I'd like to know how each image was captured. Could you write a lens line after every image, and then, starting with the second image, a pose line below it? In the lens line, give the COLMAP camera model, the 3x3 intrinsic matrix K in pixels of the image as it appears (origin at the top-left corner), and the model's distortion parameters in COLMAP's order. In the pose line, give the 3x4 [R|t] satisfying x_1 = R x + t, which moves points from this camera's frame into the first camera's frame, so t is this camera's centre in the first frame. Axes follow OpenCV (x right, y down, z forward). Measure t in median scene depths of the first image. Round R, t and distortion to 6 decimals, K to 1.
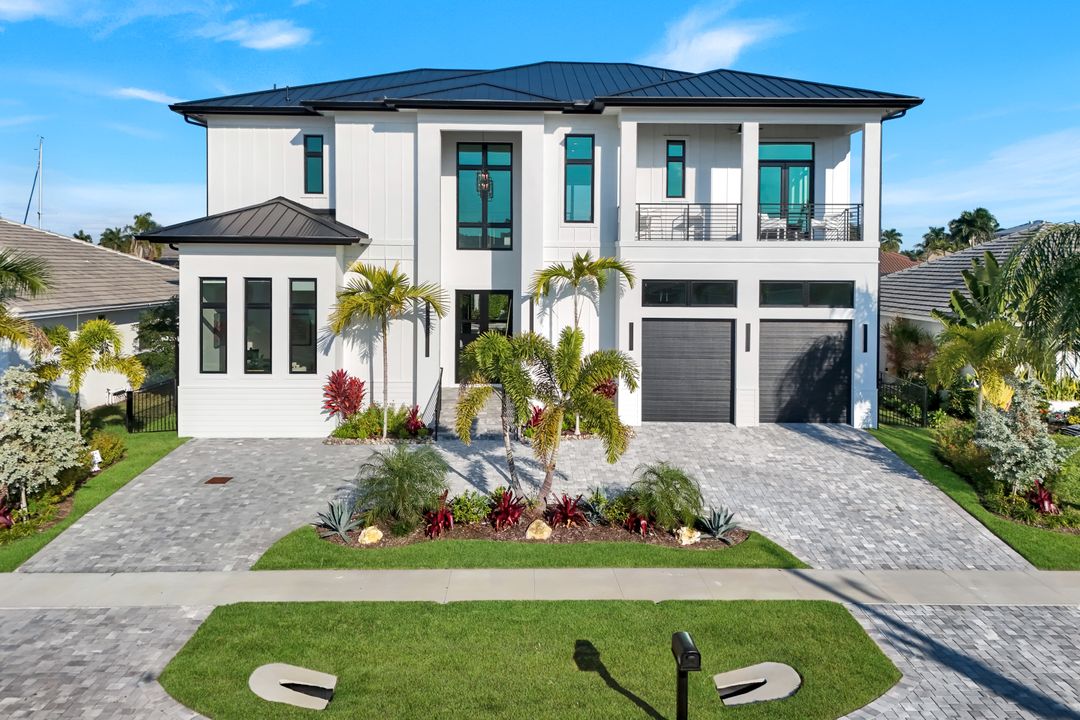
lens RADIAL K [[840.2, 0, 558.7], [0, 840.2, 298.8], [0, 0, 1]] dist [0.079144, -0.081995]
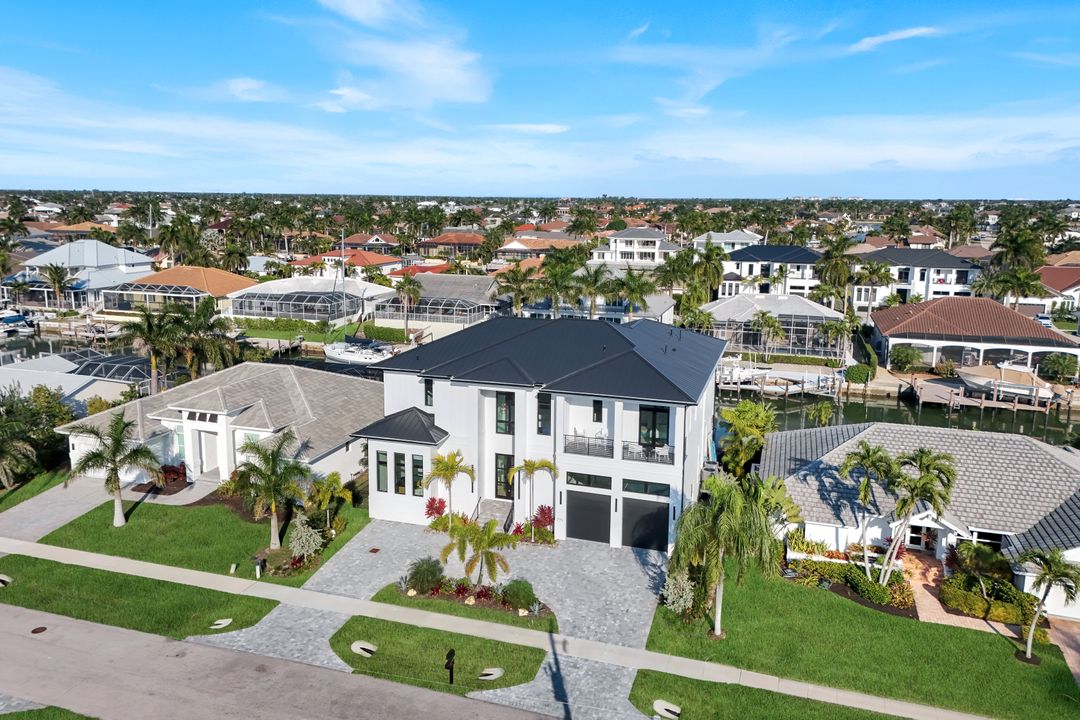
lens RADIAL K [[824.7, 0, 542.9], [0, 824.7, 342.2], [0, 0, 1]] dist [0.082267, -0.088991]
pose [[0.942402, 0.061129, -0.328849, 0.686241], [-0.016480, 0.990450, 0.136884, -0.607561], [0.334076, -0.123580, 0.934410, -0.853782]]
